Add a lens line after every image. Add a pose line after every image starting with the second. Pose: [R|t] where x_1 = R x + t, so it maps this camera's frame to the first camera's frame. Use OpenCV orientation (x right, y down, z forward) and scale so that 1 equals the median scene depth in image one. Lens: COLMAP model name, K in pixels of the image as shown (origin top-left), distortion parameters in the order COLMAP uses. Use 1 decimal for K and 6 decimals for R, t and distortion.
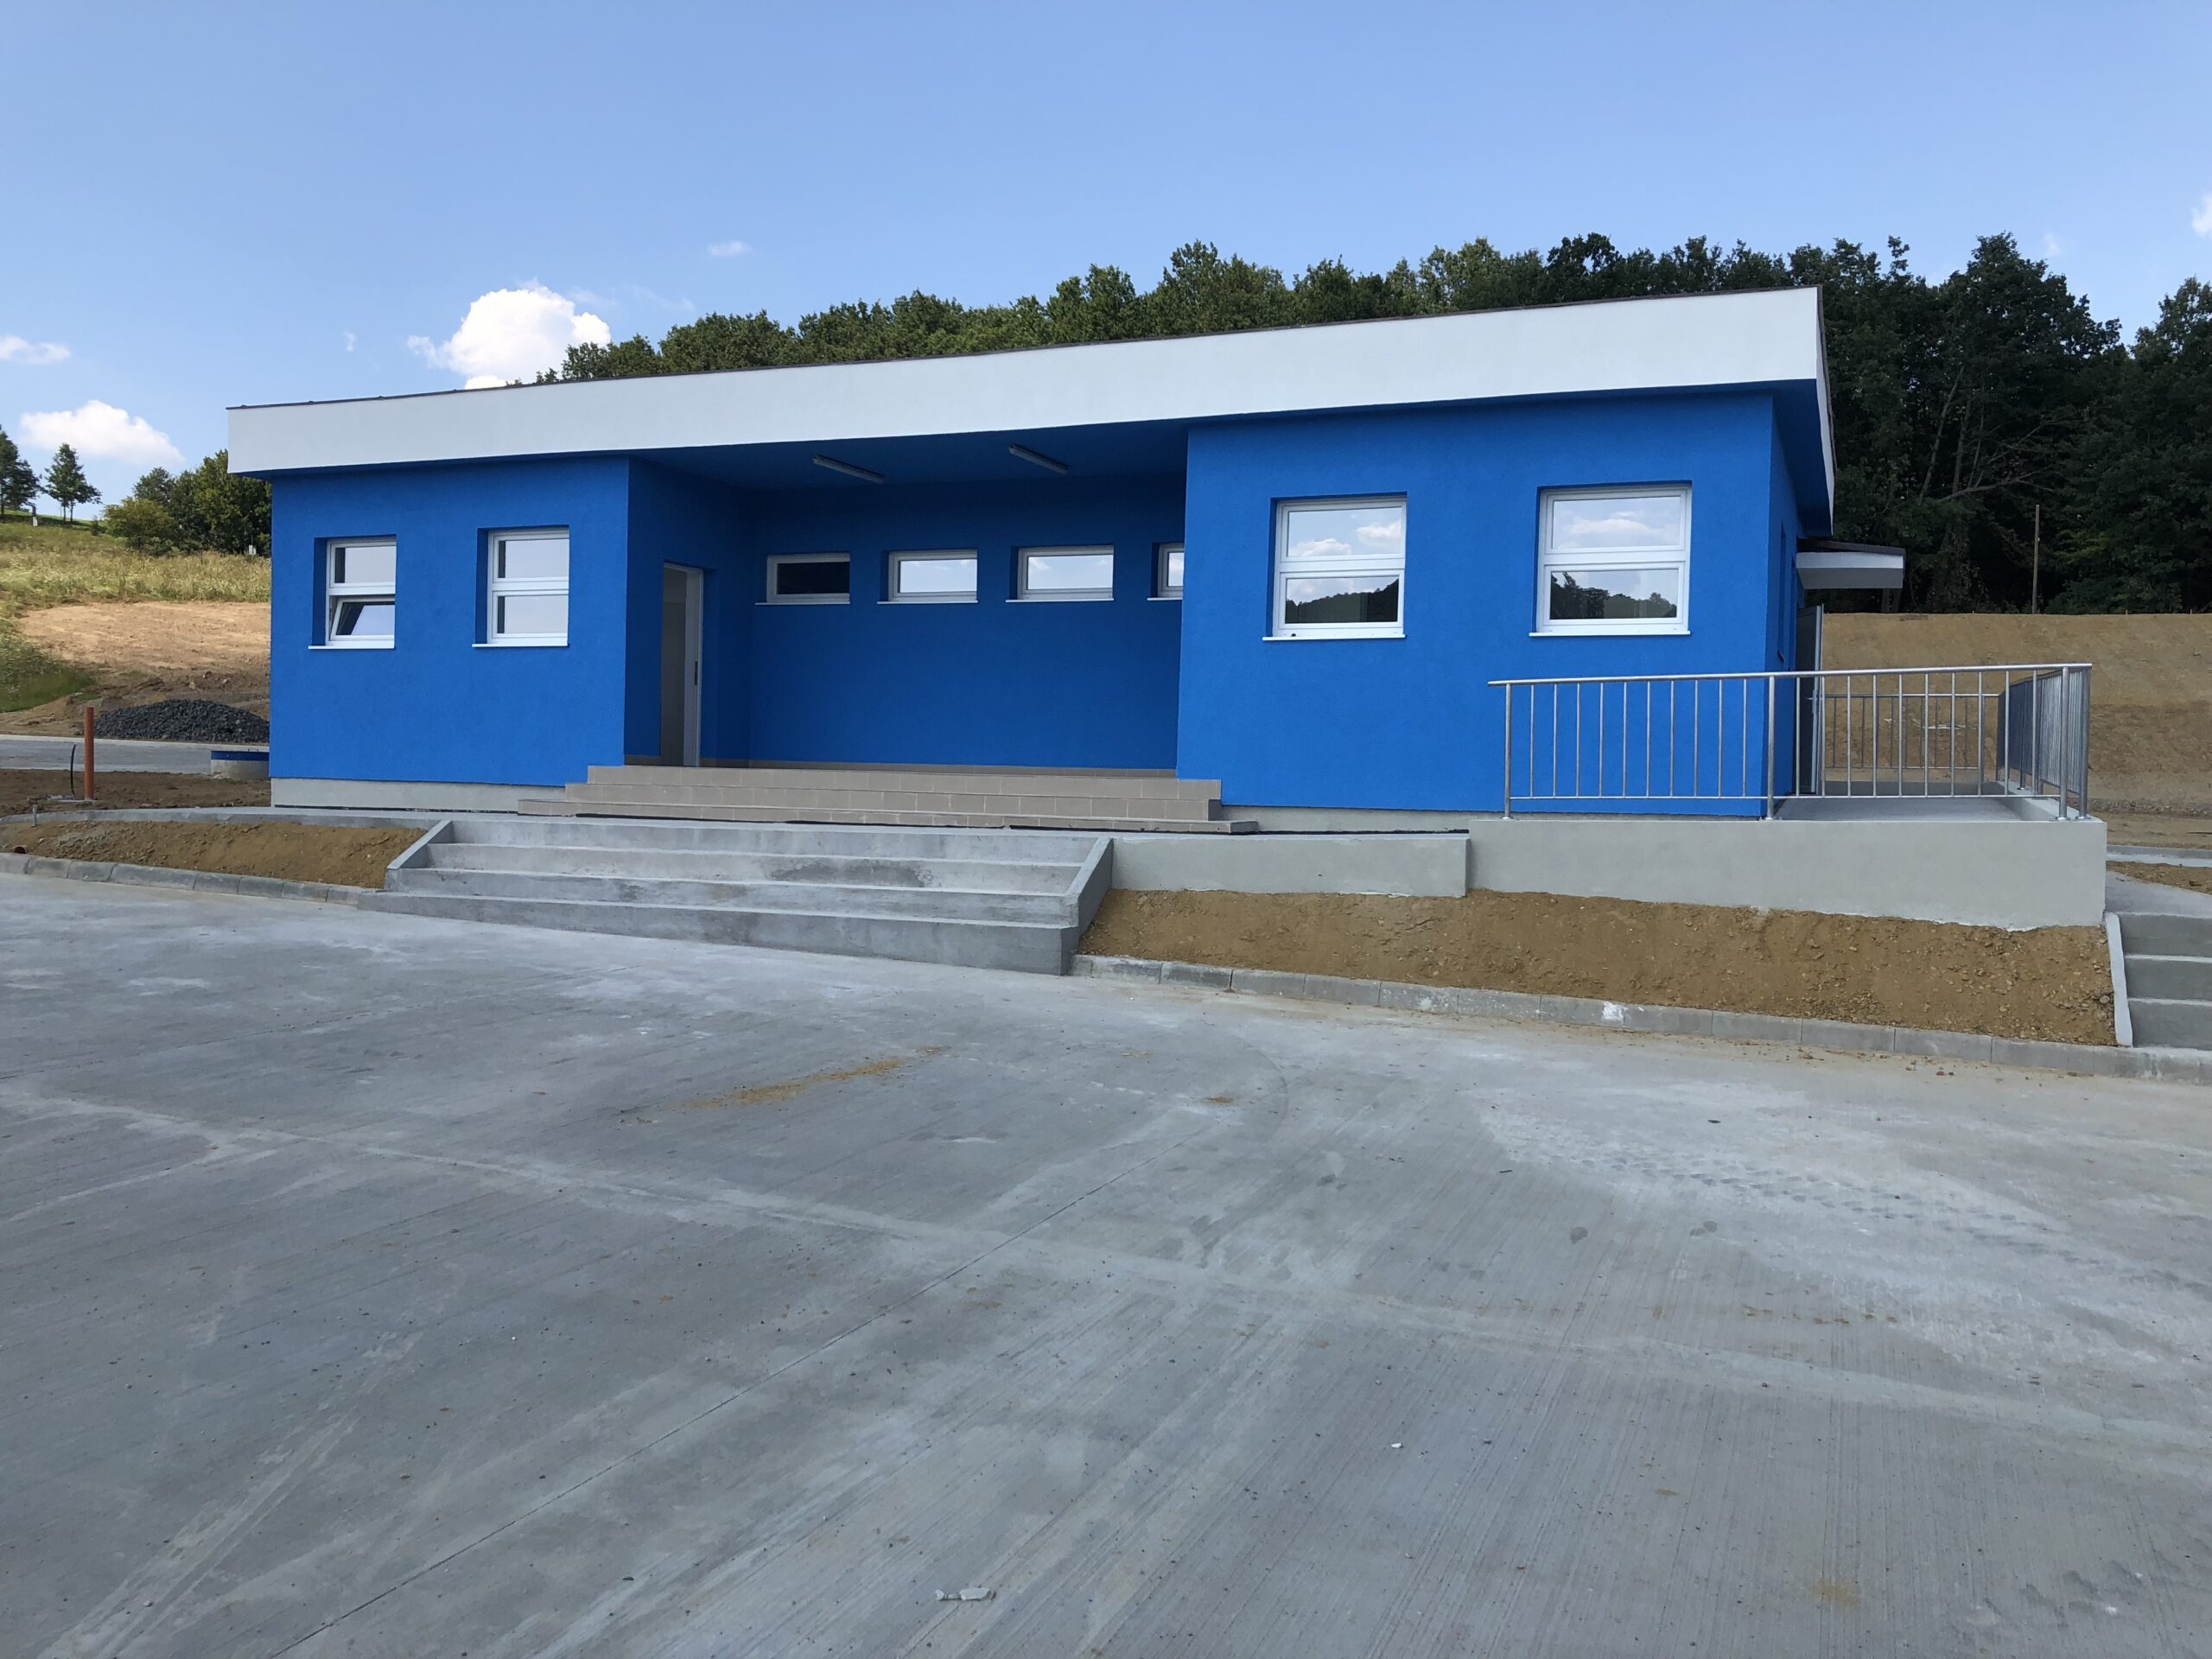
lens RADIAL K [[1838.8, 0, 1106.0], [0, 1838.8, 829.5], [0, 0, 1]] dist [0.051872, -0.054922]
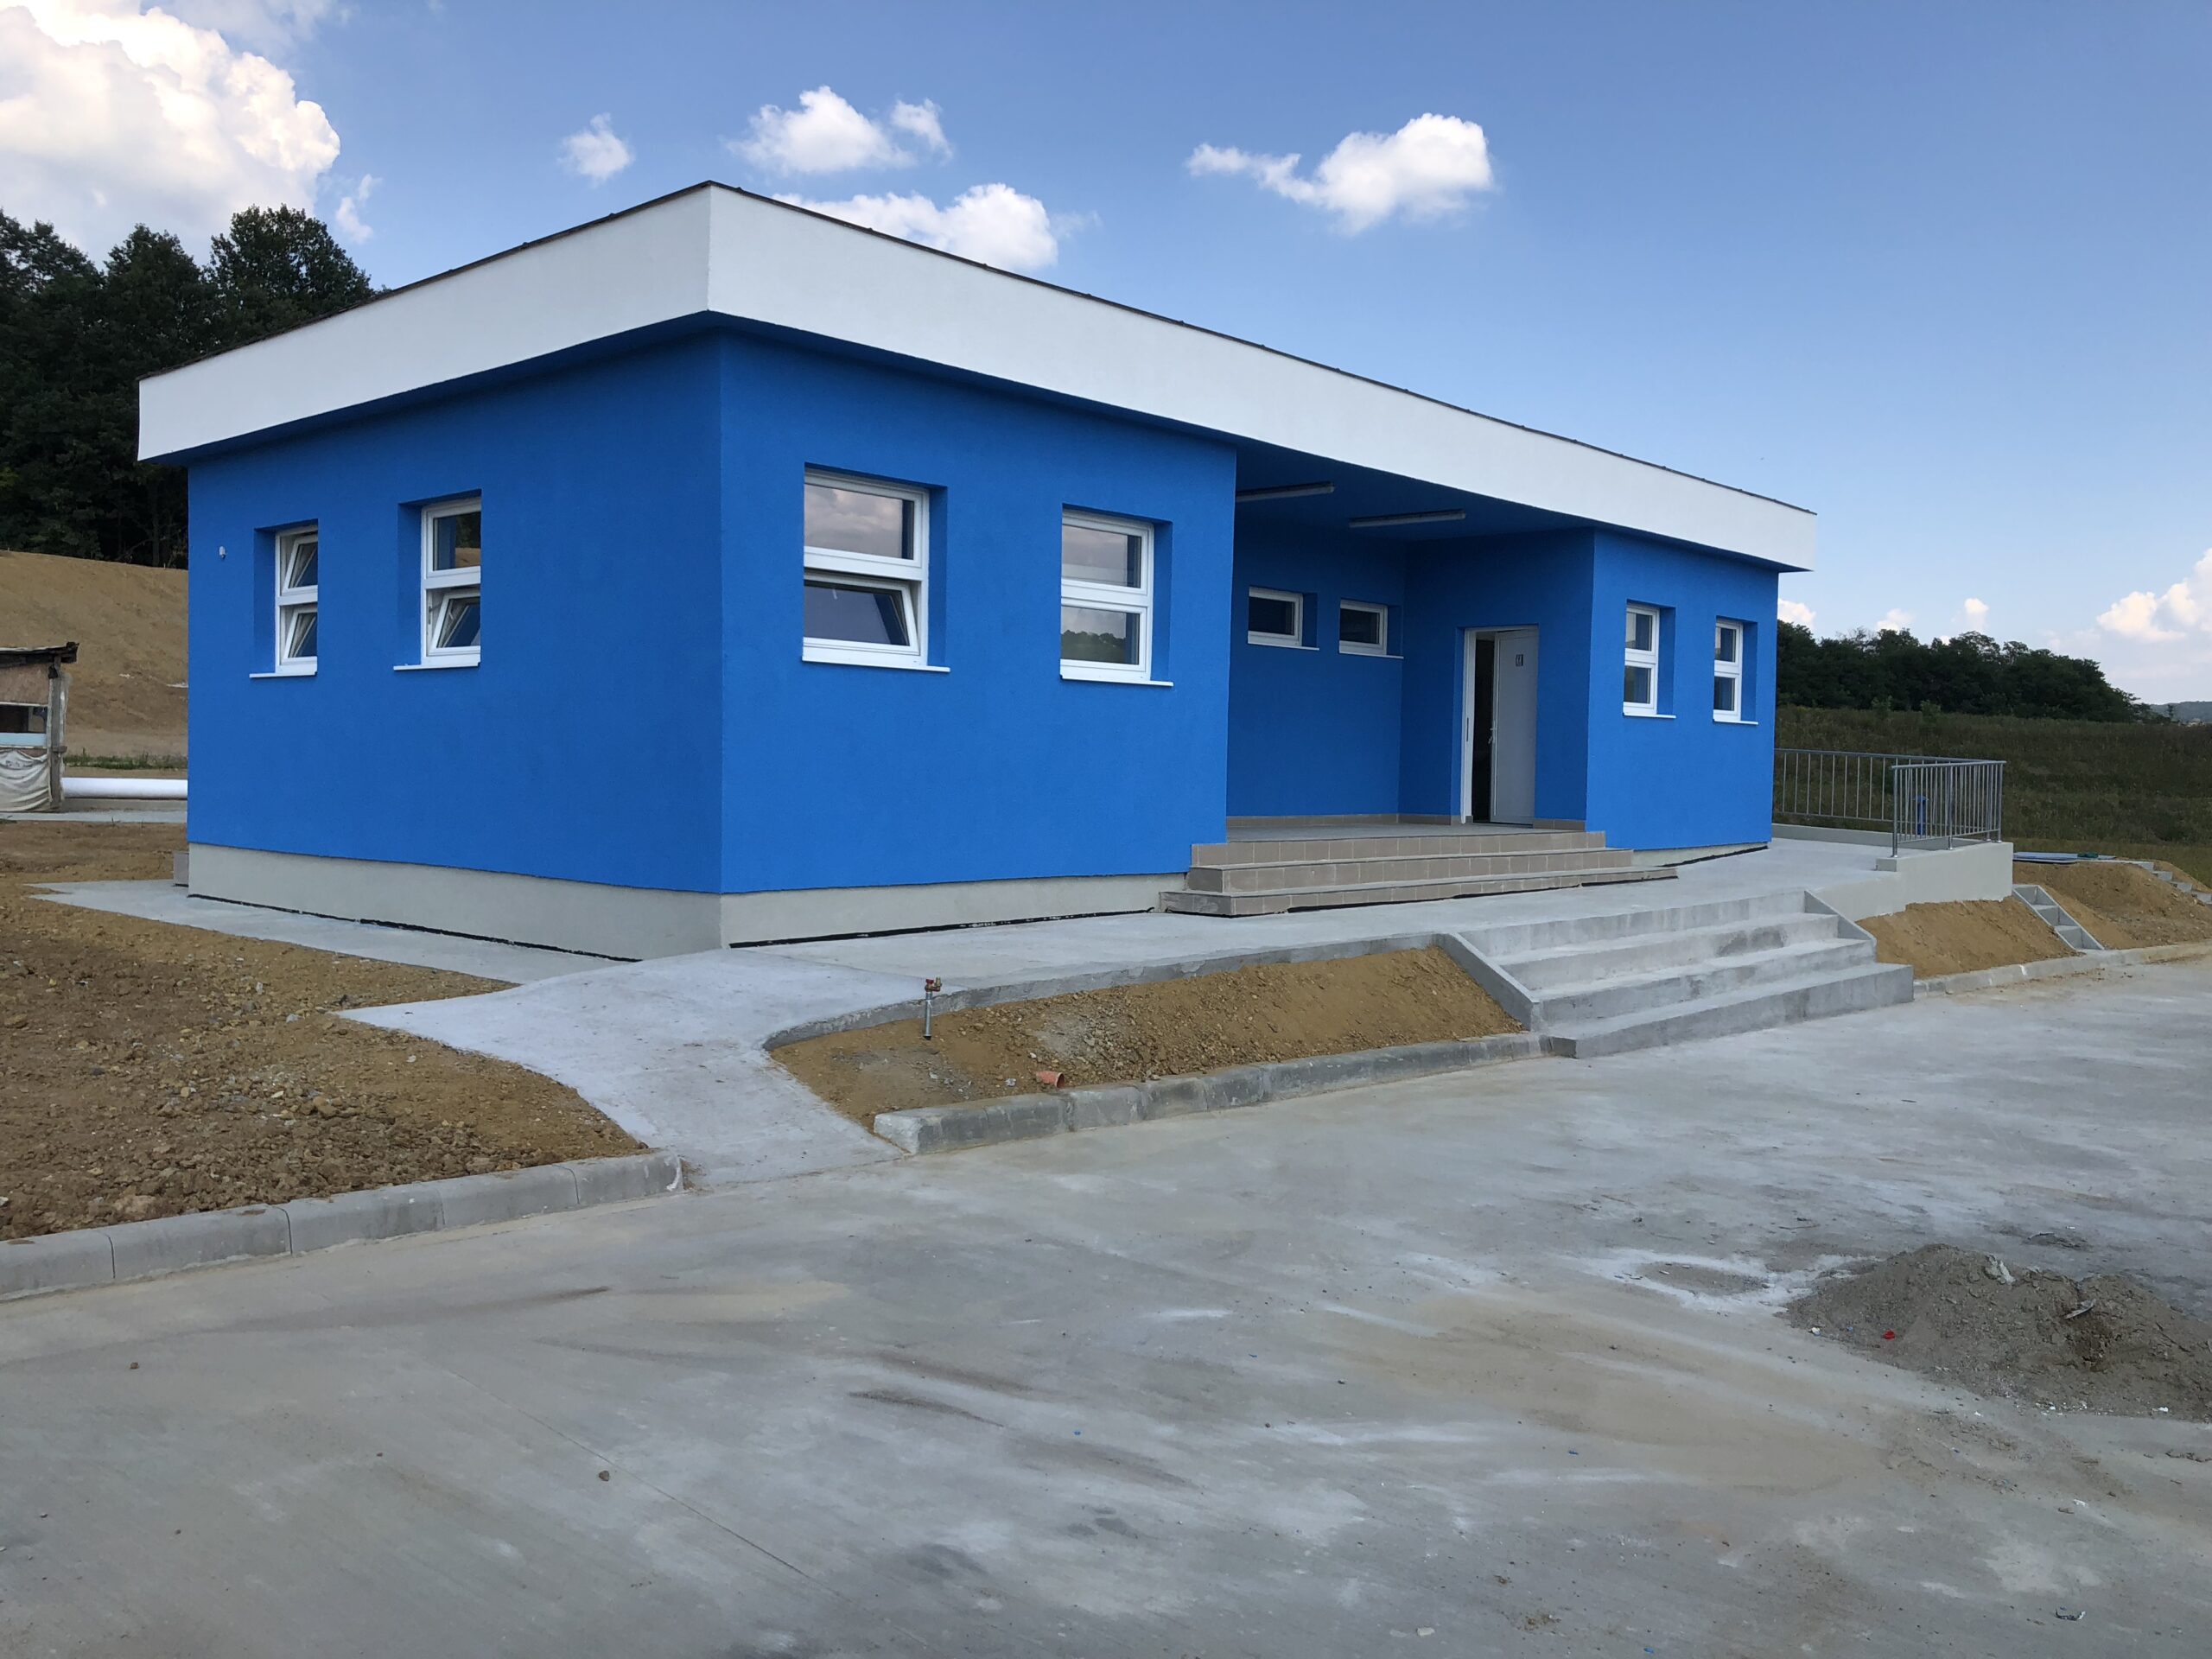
lens RADIAL K [[1838.8, 0, 1106.0], [0, 1838.8, 829.5], [0, 0, 1]] dist [0.051872, -0.054922]
pose [[0.350617, -0.048837, 0.935245, -0.570658], [0.011129, 0.998786, 0.047982, -0.043676], [-0.936453, -0.006415, 0.350735, 0.436003]]
